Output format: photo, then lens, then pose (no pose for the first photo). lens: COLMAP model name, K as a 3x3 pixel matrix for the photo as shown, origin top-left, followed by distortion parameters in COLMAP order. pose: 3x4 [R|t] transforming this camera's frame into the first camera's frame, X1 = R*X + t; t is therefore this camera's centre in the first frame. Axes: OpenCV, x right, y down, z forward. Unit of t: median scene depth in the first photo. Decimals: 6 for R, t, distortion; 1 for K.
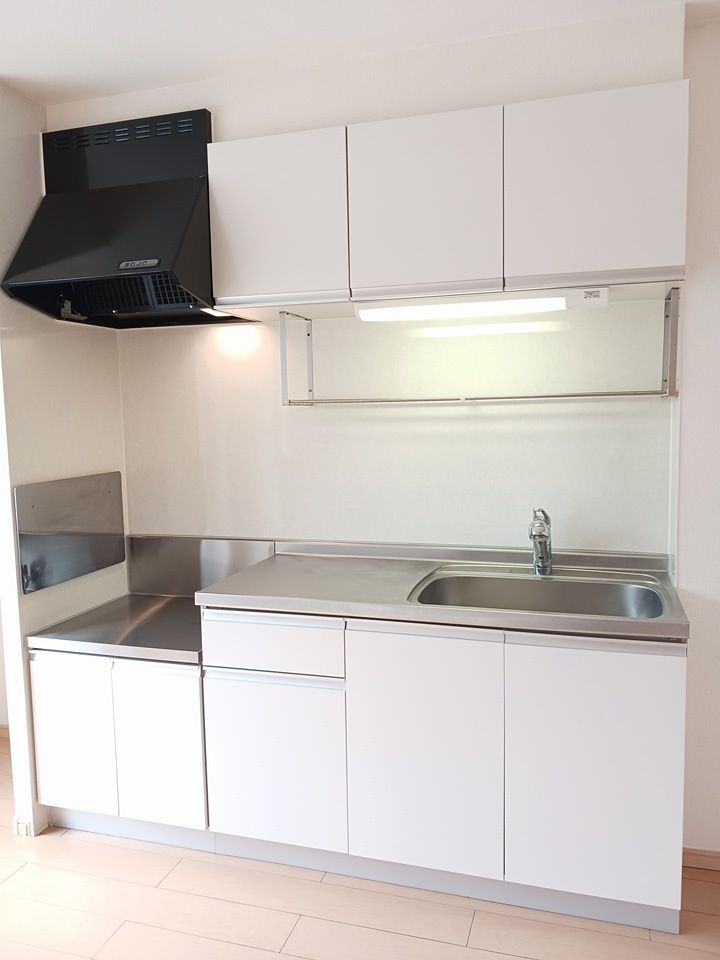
lens RADIAL K [[758.3, 0, 367.6], [0, 758.3, 484.3], [0, 0, 1]] dist [0.043340, -0.027597]
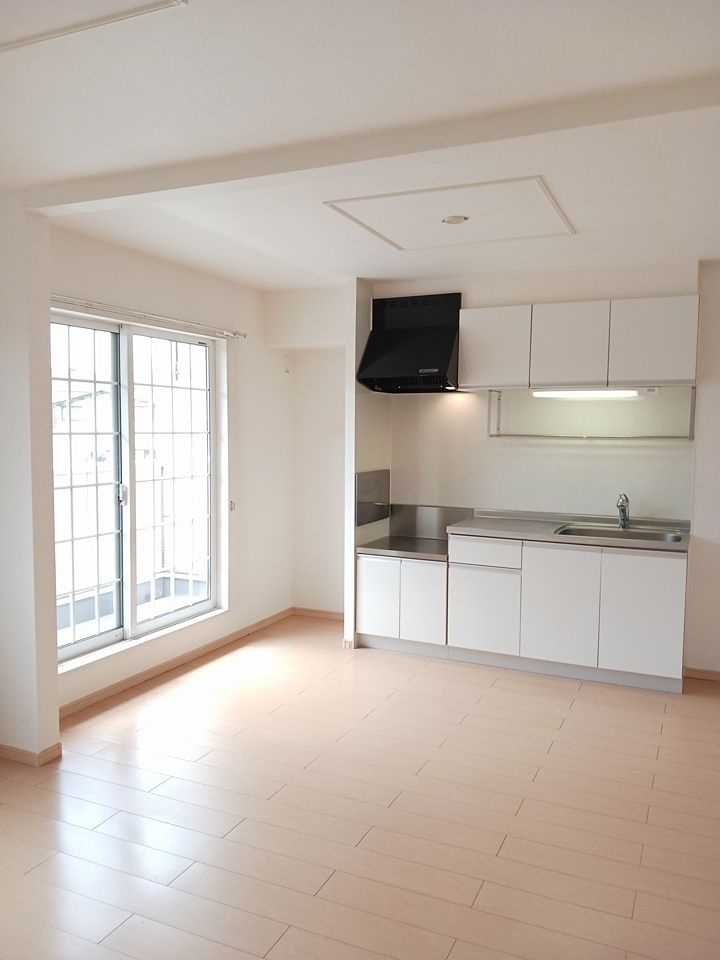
lens RADIAL K [[758.3, 0, 350.9], [0, 758.3, 480.9], [0, 0, 1]] dist [0.043340, -0.027597]
pose [[0.988402, 0.039647, -0.146596, -0.177710], [-0.044122, 0.998650, -0.027397, 0.082045], [0.145312, 0.033548, 0.988817, -1.031167]]
